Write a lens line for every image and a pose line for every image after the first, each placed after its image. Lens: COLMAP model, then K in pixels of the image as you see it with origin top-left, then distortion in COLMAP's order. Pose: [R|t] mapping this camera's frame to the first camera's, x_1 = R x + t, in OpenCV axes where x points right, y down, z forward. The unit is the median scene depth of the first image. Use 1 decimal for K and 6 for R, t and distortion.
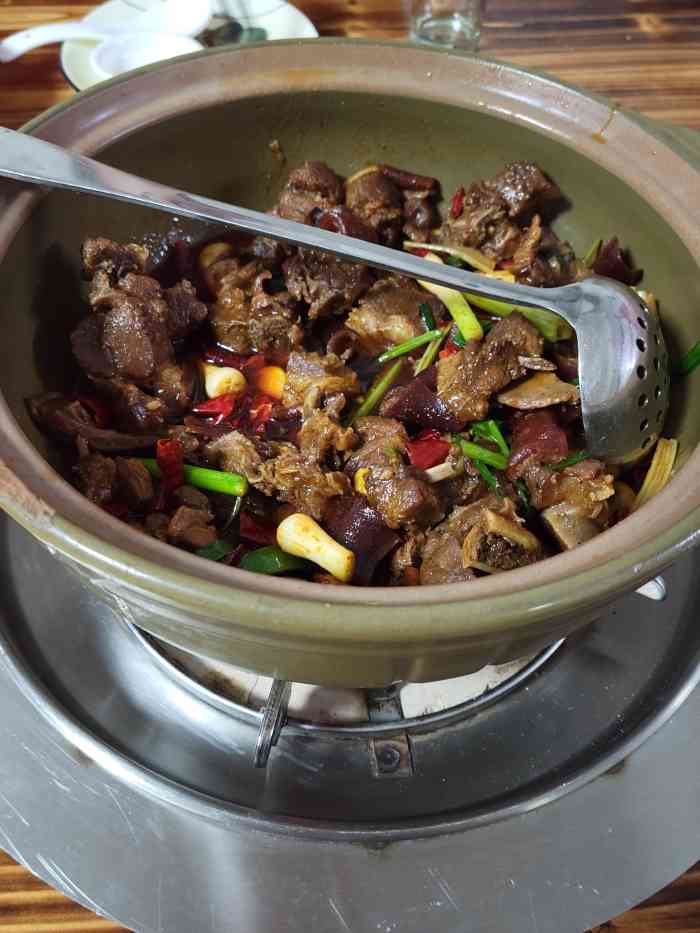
lens RADIAL K [[806.6, 0, 350.0], [0, 806.6, 466.5], [0, 0, 1]] dist [0.003179, 0.001969]
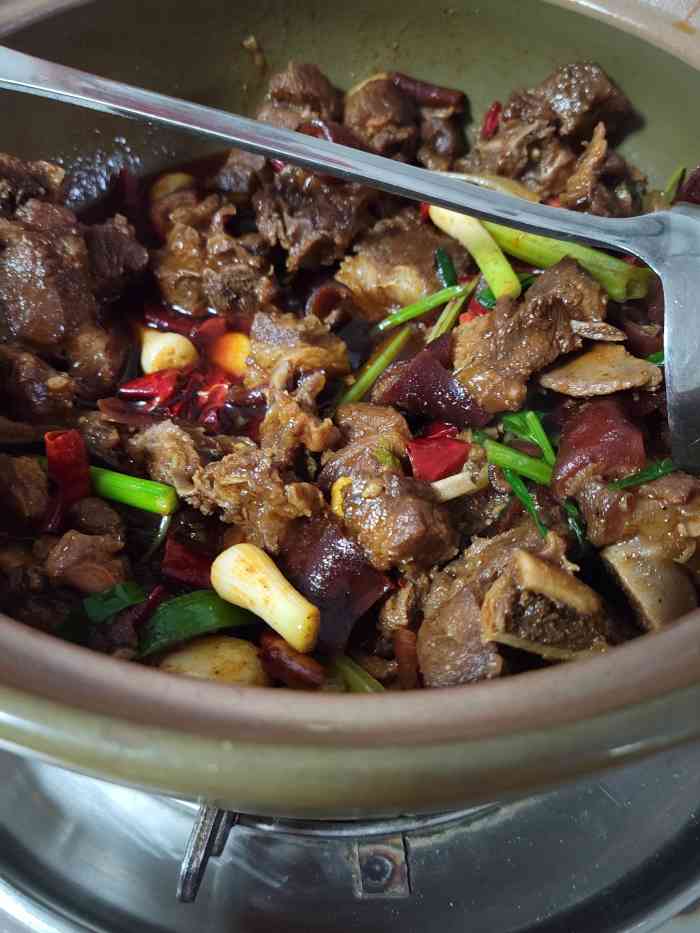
lens RADIAL K [[806.6, 0, 350.0], [0, 806.6, 466.5], [0, 0, 1]] dist [0.003179, 0.001969]
pose [[0.998980, 0.019778, -0.040583, 0.045608], [-0.018906, 0.999584, 0.021758, -0.020599], [0.040996, -0.020969, 0.998939, 0.276245]]
